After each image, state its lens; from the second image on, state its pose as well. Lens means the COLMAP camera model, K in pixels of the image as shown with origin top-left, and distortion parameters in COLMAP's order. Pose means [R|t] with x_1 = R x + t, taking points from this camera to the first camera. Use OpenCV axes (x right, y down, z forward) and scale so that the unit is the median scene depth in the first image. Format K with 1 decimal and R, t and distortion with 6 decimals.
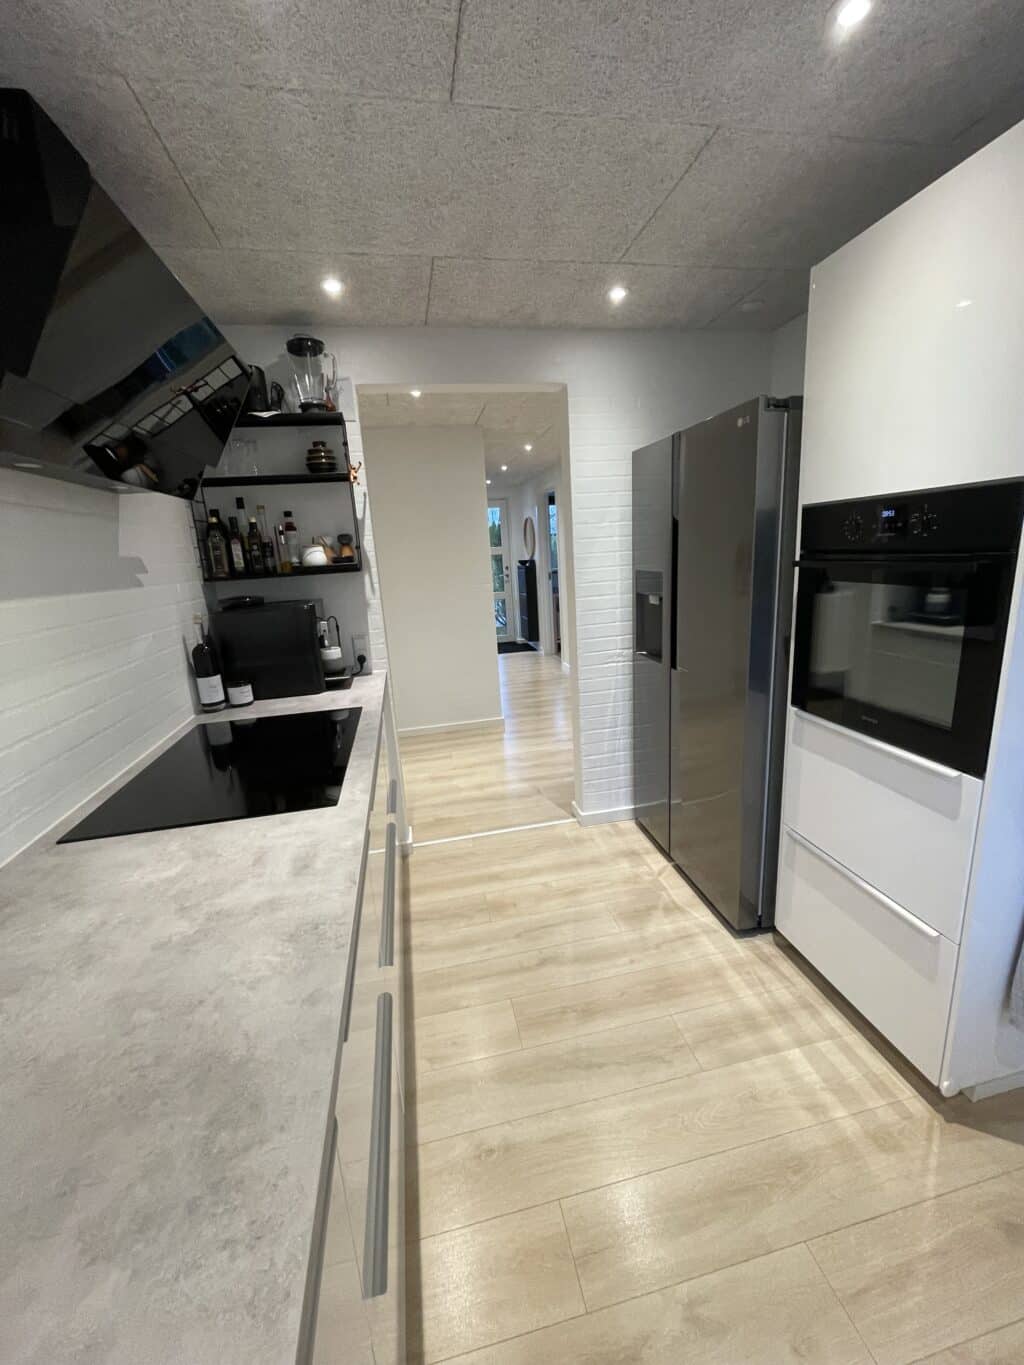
lens RADIAL K [[550.7, 0, 513.3], [0, 550.7, 681.2], [0, 0, 1]] dist [-0.007139, 0.000622]
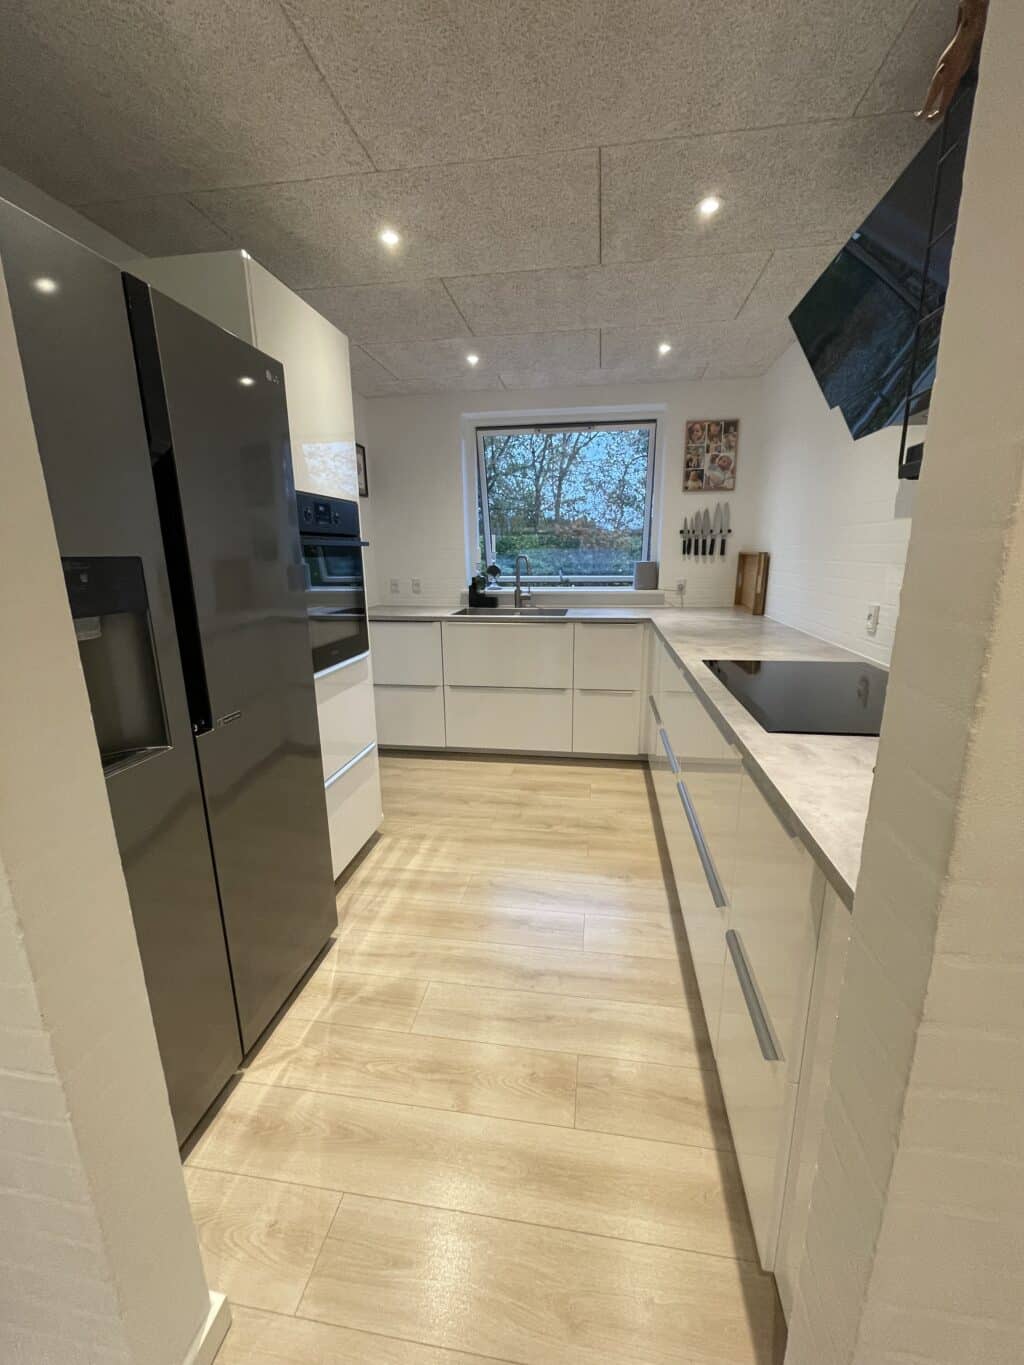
lens RADIAL K [[550.7, 0, 513.0], [0, 550.7, 681.2], [0, 0, 1]] dist [-0.007139, 0.000622]
pose [[-0.935017, -0.017358, 0.354178, -0.252193], [0.143237, 0.895202, 0.422015, -0.344302], [-0.324386, 0.445323, -0.834543, 1.769187]]
